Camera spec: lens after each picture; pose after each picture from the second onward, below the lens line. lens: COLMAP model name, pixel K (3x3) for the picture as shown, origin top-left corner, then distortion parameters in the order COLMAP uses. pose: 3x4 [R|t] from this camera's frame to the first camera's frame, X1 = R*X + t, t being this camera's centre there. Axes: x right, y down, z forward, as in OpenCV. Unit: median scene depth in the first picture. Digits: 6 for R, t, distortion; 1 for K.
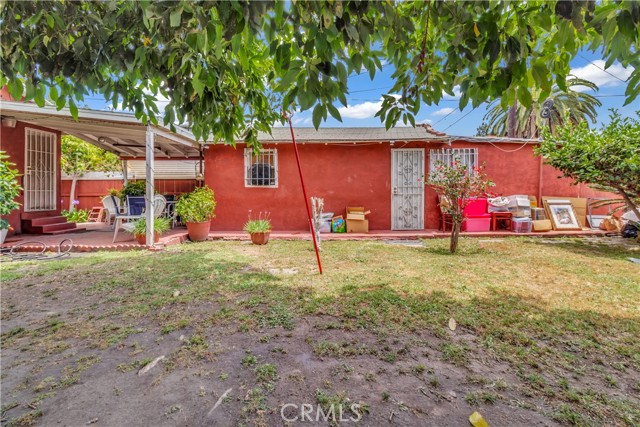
lens RADIAL K [[302.8, 0, 321.5], [0, 302.8, 210.9], [0, 0, 1]] dist [0.002894, 0.000429]
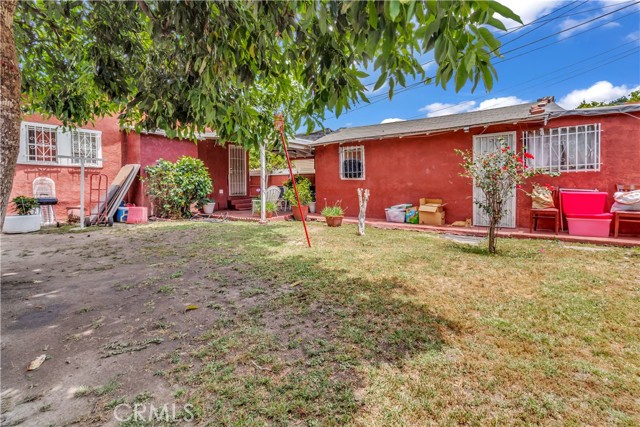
lens RADIAL K [[302.8, 0, 321.5], [0, 302.8, 210.9], [0, 0, 1]] dist [0.002894, 0.000429]
pose [[0.790483, 0.053797, -0.610116, 0.434400], [-0.036297, 0.998499, 0.041016, -0.001179], [0.611407, -0.010277, 0.791249, 0.004474]]
